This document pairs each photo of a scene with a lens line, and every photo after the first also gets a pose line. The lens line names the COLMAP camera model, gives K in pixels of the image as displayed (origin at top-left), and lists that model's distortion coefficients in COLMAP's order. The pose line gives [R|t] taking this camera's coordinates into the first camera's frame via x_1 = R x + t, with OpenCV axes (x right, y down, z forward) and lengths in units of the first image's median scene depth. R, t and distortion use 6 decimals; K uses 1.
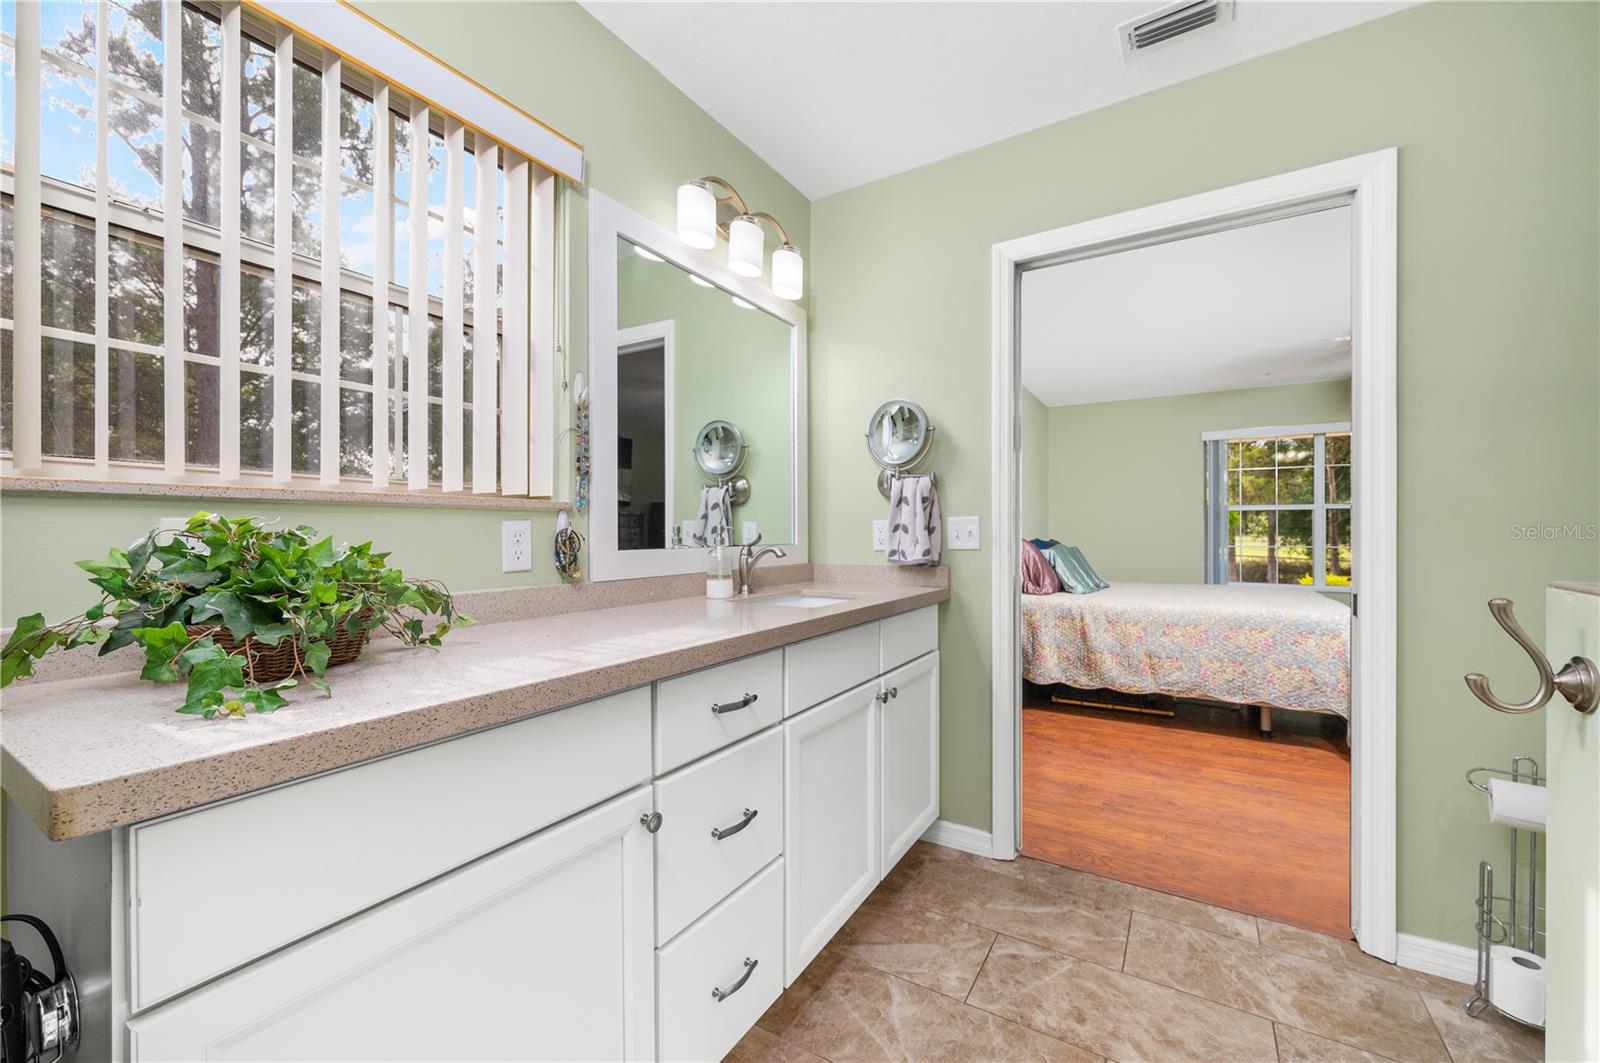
lens RADIAL K [[642.7, 0, 791.8], [0, 642.7, 523.6], [0, 0, 1]] dist [-0.003153, 0.000910]
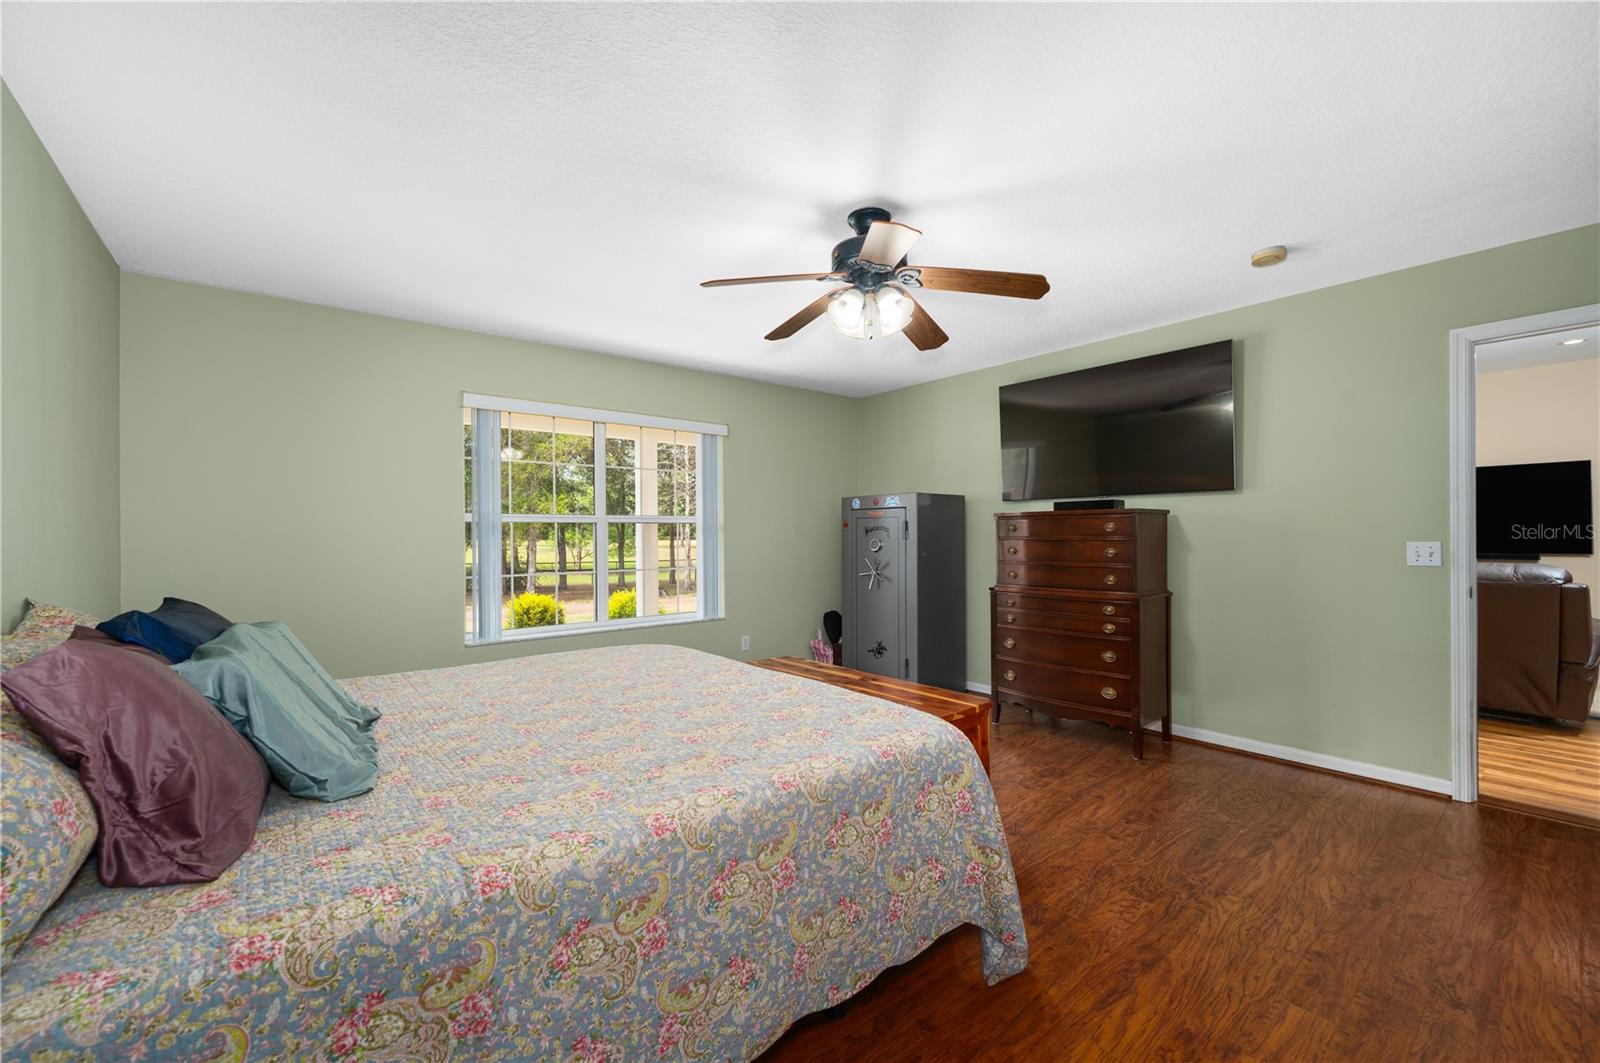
lens RADIAL K [[627.9, 0, 803.1], [0, 627.9, 536.8], [0, 0, 1]] dist [-0.002319, -0.000270]
pose [[0.318910, -0.004630, 0.947774, 0.286099], [-0.003821, 0.999974, 0.006170, -0.021625], [-0.947777, -0.005589, 0.318883, 0.859651]]
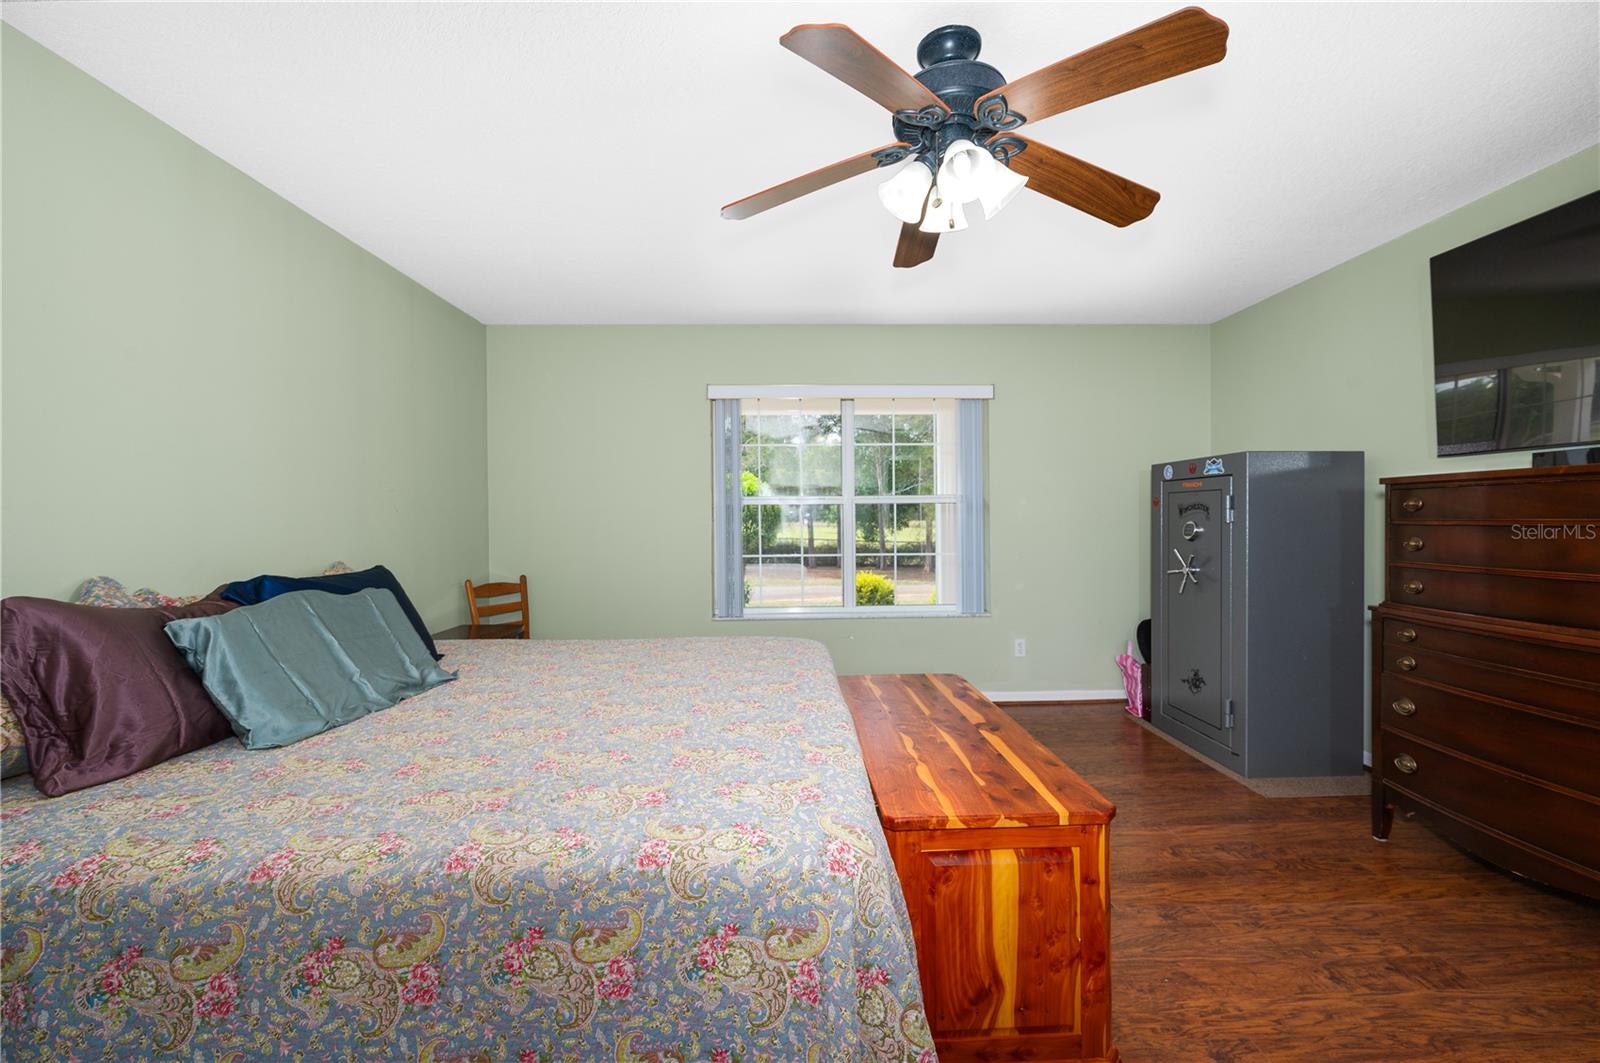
lens RADIAL K [[642.7, 0, 791.8], [0, 642.7, 523.6], [0, 0, 1]] dist [-0.003153, 0.000910]
pose [[0.825919, -0.010512, 0.563691, 0.604145], [0.000184, 0.999831, 0.018375, -0.024324], [-0.563789, -0.015072, 0.825781, 0.674385]]
